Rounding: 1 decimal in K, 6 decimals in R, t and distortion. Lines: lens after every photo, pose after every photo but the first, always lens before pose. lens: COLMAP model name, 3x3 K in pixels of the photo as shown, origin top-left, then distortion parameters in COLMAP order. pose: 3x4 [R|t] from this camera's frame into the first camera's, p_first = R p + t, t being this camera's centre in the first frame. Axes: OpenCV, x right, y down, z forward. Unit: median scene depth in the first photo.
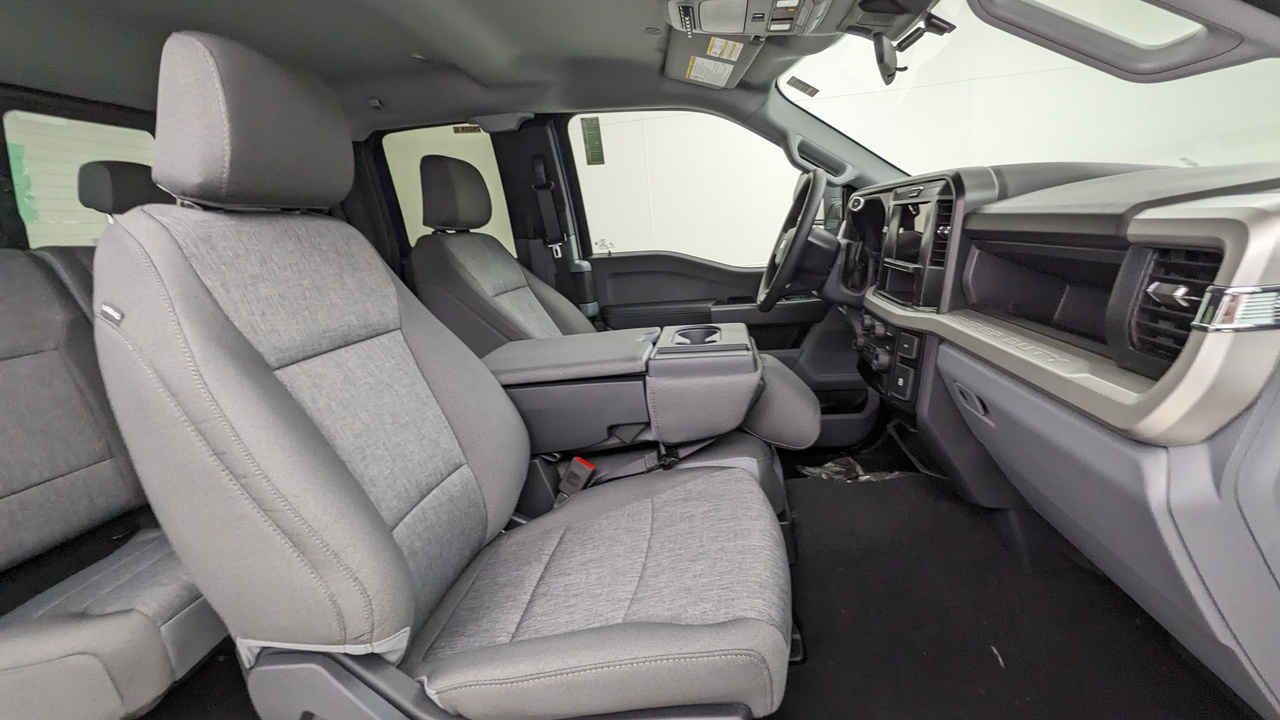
lens RADIAL K [[621.6, 0, 640.0], [0, 621.6, 360.0], [0, 0, 1]] dist [0.000304, -0.000941]
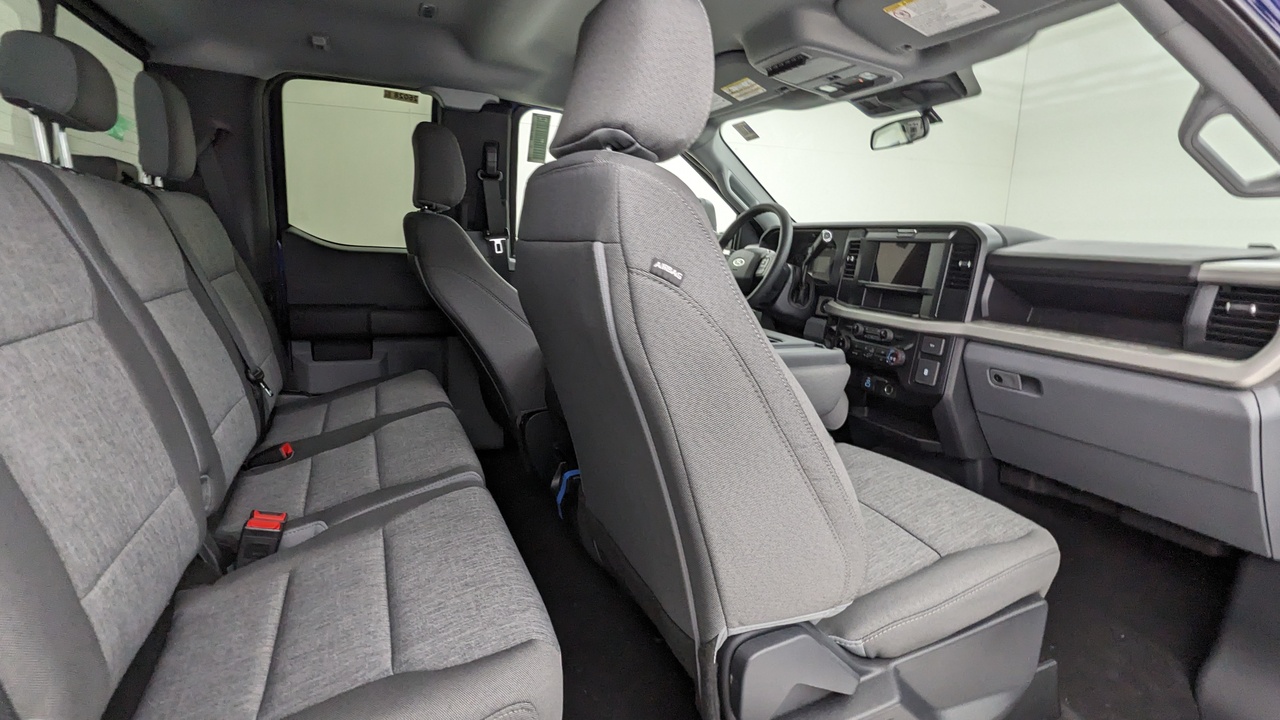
lens RADIAL K [[621.6, 0, 640.0], [0, 621.6, 360.0], [0, 0, 1]] dist [0.000304, -0.000941]
pose [[0.851836, 0.011983, 0.523672, -0.758810], [0.003455, 0.999588, -0.028494, 0.041652], [-0.523797, 0.026081, 0.851444, 0.157960]]
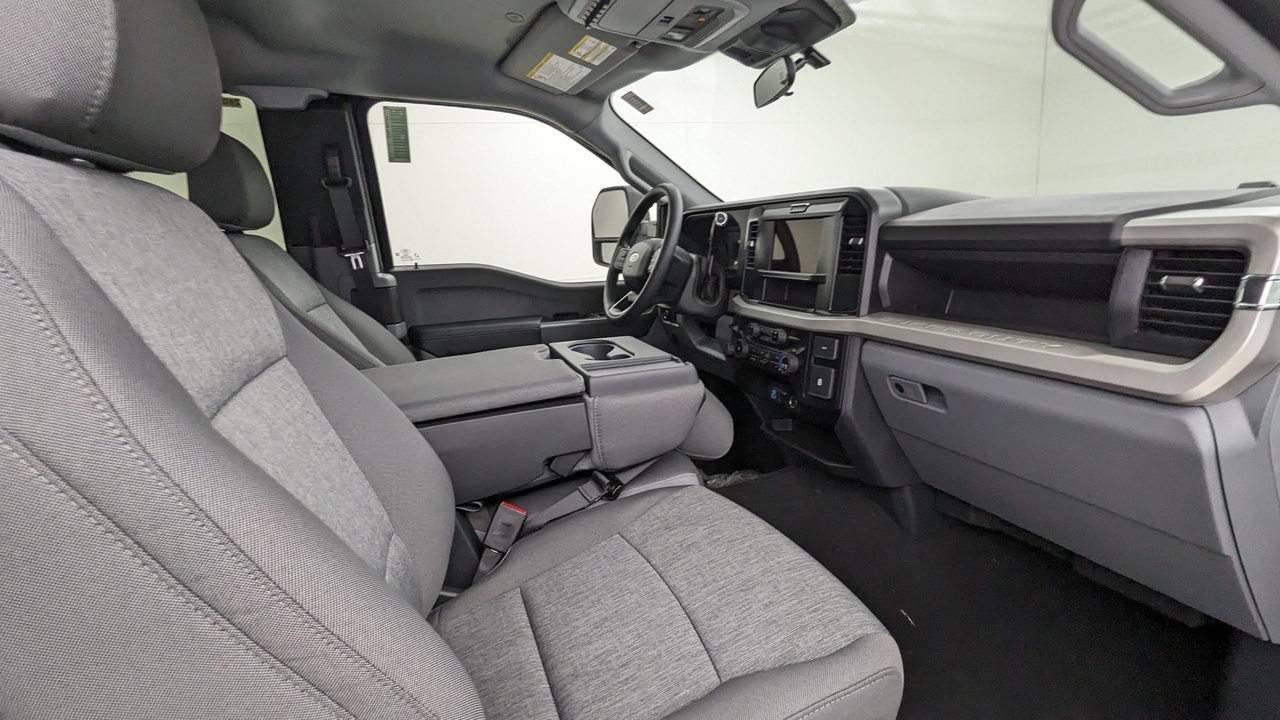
lens RADIAL K [[618.8, 0, 640.0], [0, 618.8, 360.0], [0, 0, 1]] dist [-0.000068, 0.001295]
pose [[0.888227, -0.054175, 0.456199, -0.312972], [0.070662, 0.997317, -0.019144, -0.003818], [-0.453938, 0.049240, 0.889672, 0.176166]]
